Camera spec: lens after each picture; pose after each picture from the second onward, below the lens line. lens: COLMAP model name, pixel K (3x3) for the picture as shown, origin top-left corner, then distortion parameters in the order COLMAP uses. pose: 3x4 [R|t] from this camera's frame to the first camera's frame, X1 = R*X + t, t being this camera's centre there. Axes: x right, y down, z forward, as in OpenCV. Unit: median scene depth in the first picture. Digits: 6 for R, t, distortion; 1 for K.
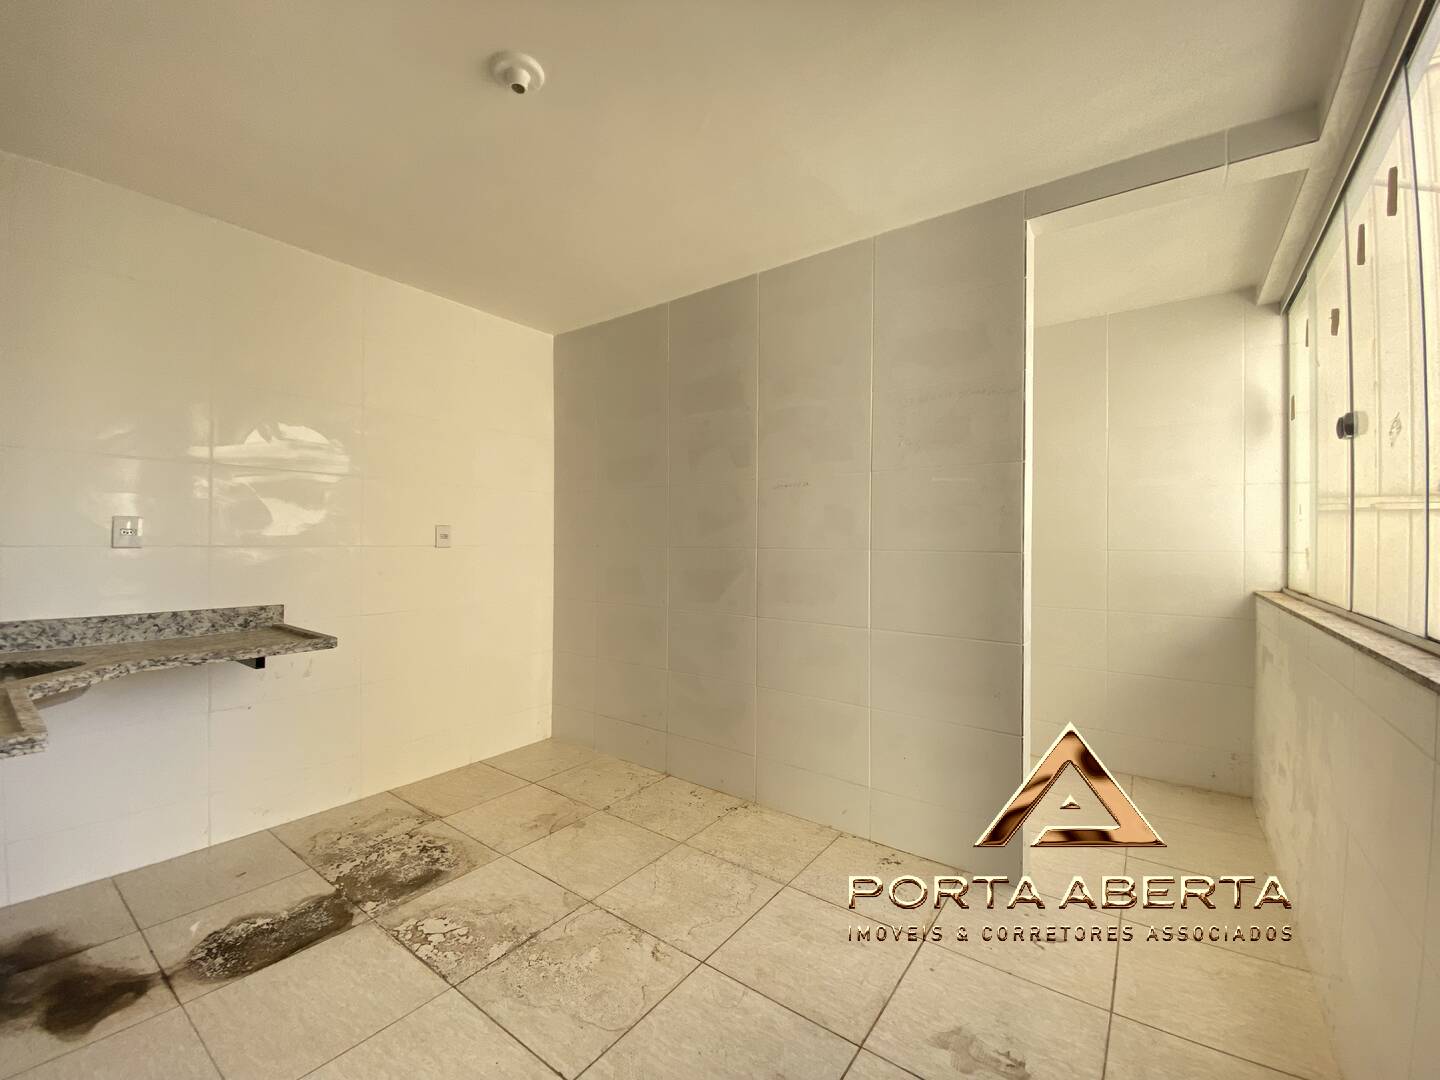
lens RADIAL K [[601.6, 0, 721.9], [0, 601.6, 541.0], [0, 0, 1]] dist [-0.000417, -0.012651]
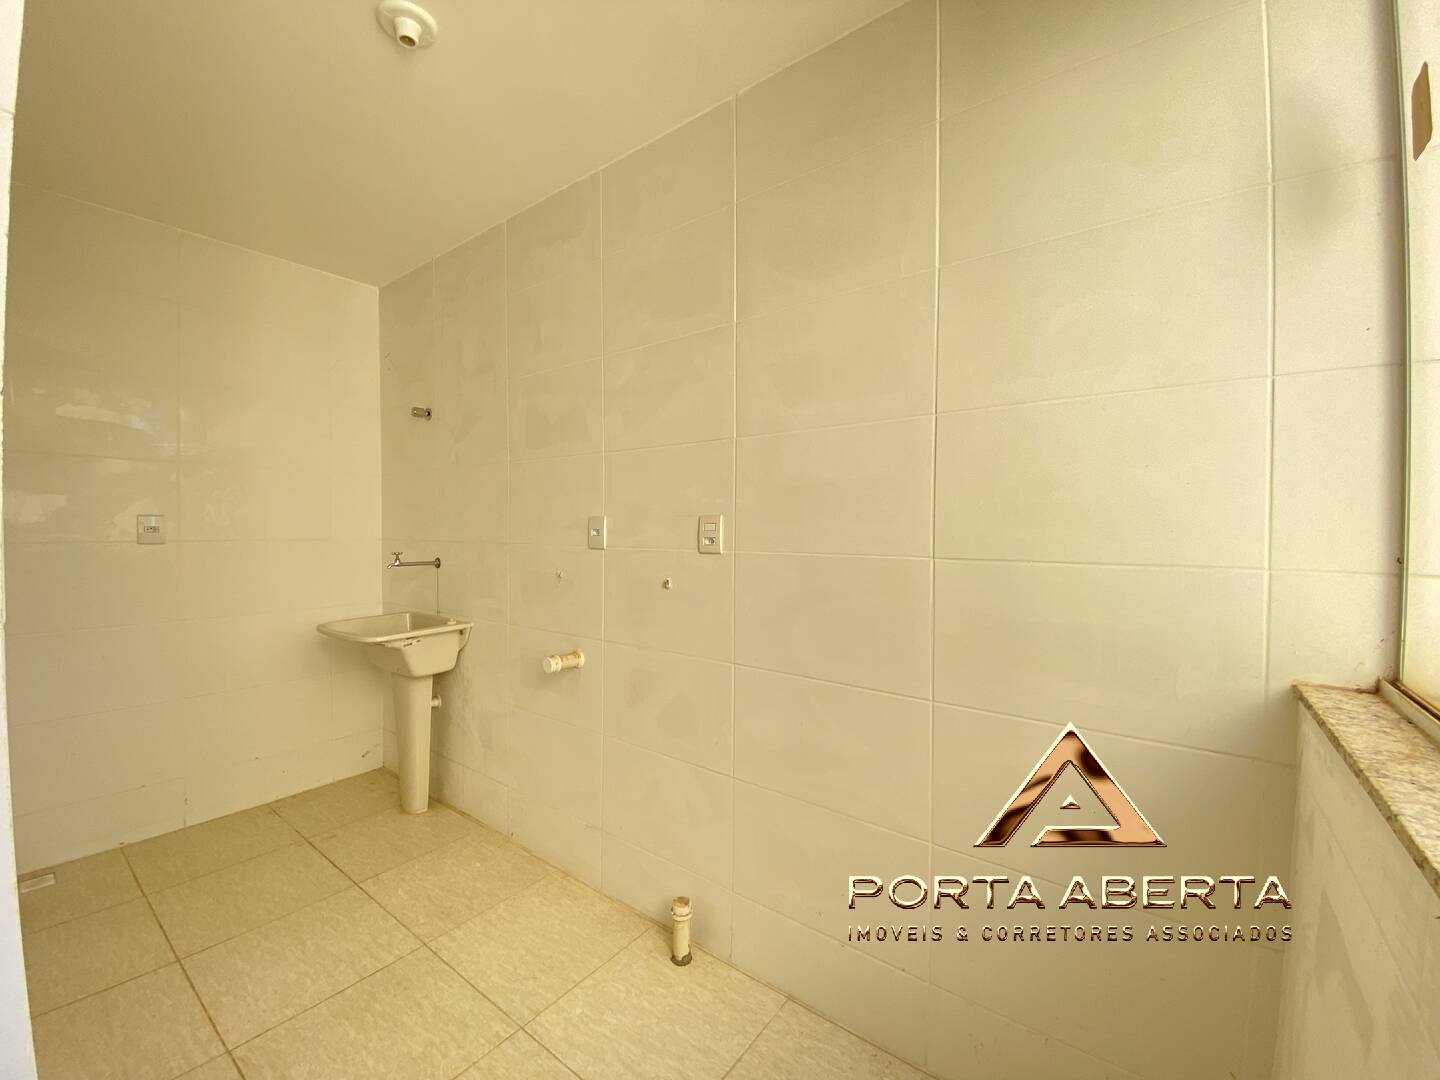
lens RADIAL K [[601.6, 0, 733.1], [0, 601.6, 546.7], [0, 0, 1]] dist [-0.000417, -0.012651]
pose [[0.999916, -0.006640, -0.011109, 0.581554], [0.006952, 0.999574, 0.028341, -0.007815], [0.010916, -0.028416, 0.999537, 0.666241]]
